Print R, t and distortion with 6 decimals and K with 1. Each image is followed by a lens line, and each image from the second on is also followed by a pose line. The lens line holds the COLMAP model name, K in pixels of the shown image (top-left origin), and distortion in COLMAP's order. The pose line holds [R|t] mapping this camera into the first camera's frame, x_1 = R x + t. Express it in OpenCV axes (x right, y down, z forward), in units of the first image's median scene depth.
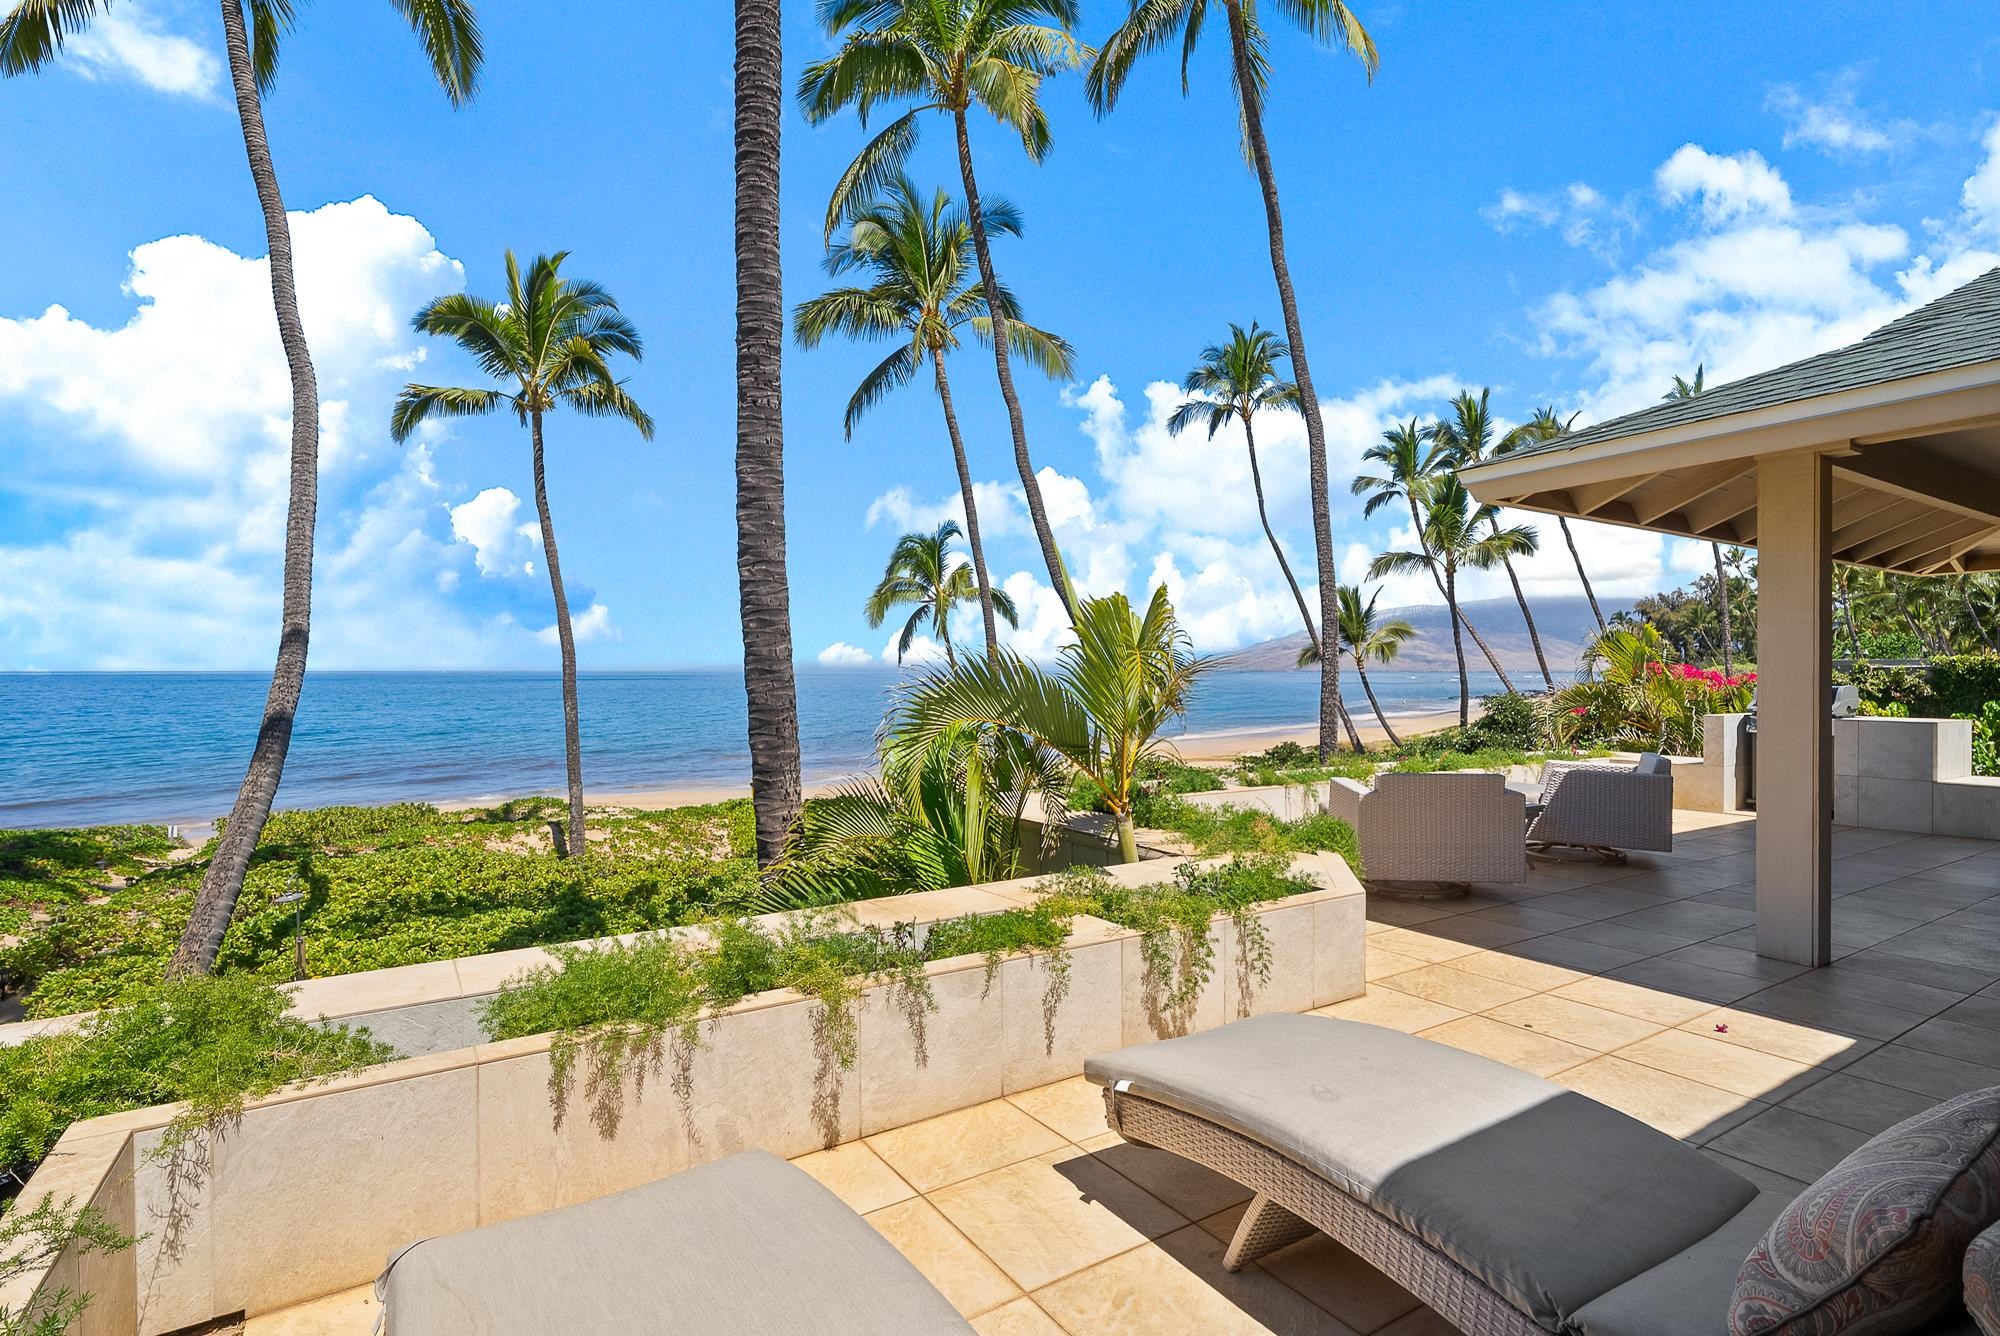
lens RADIAL K [[969.4, 0, 1005.2], [0, 969.4, 667.6], [0, 0, 1]] dist [-0.001726, -0.000064]
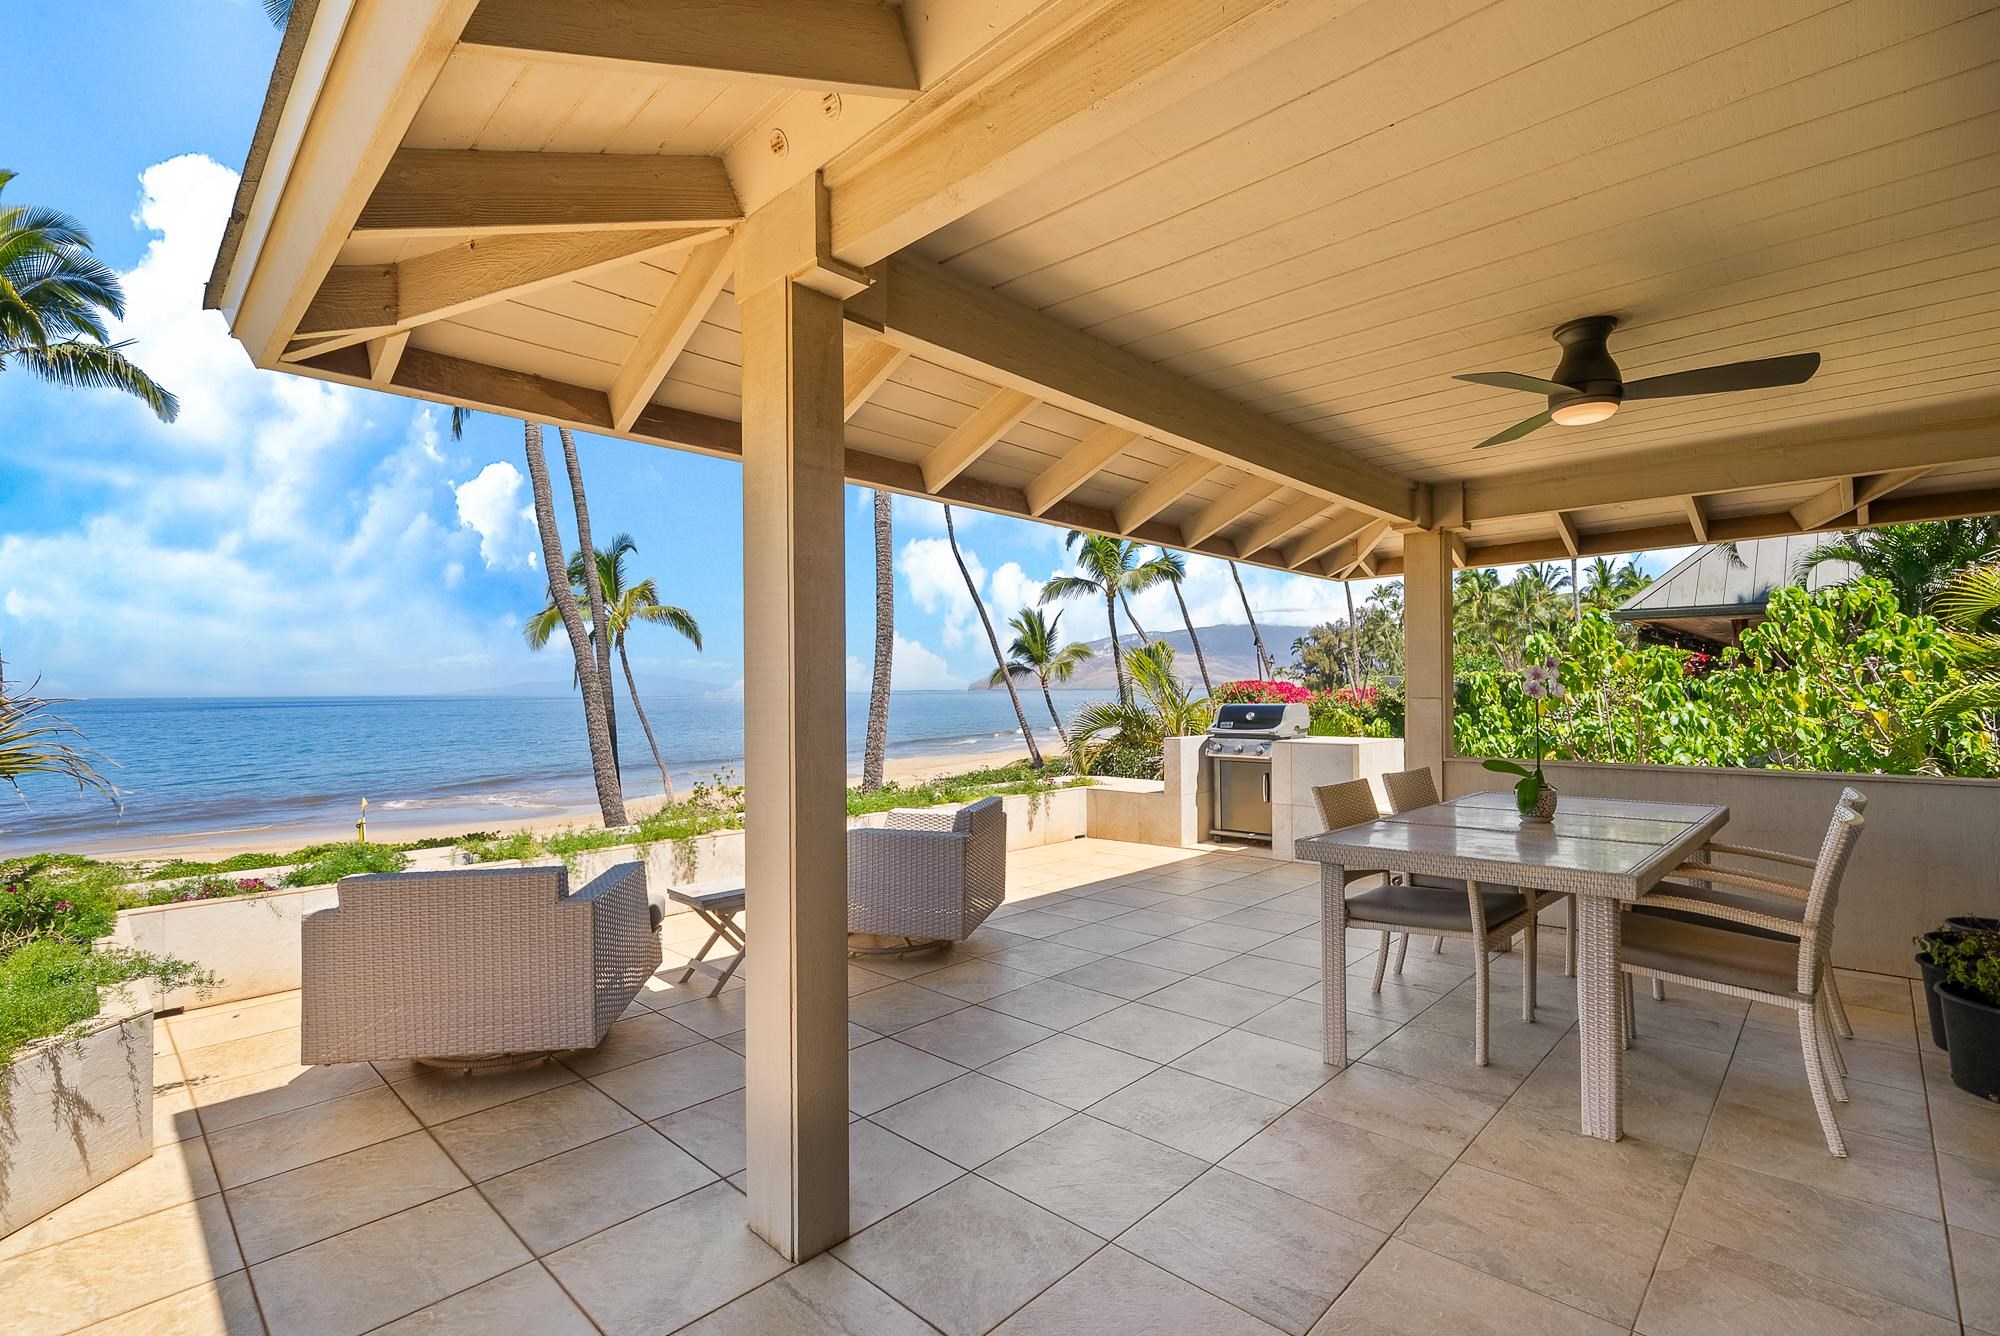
lens RADIAL K [[897.2, 0, 1002.2], [0, 897.2, 677.4], [0, 0, 1]] dist [0.003620, 0.000568]
pose [[0.971368, -0.006149, 0.237502, 0.091517], [0.008875, 0.999906, -0.010413, 0.000018], [-0.237415, 0.012223, 0.971331, 0.054952]]
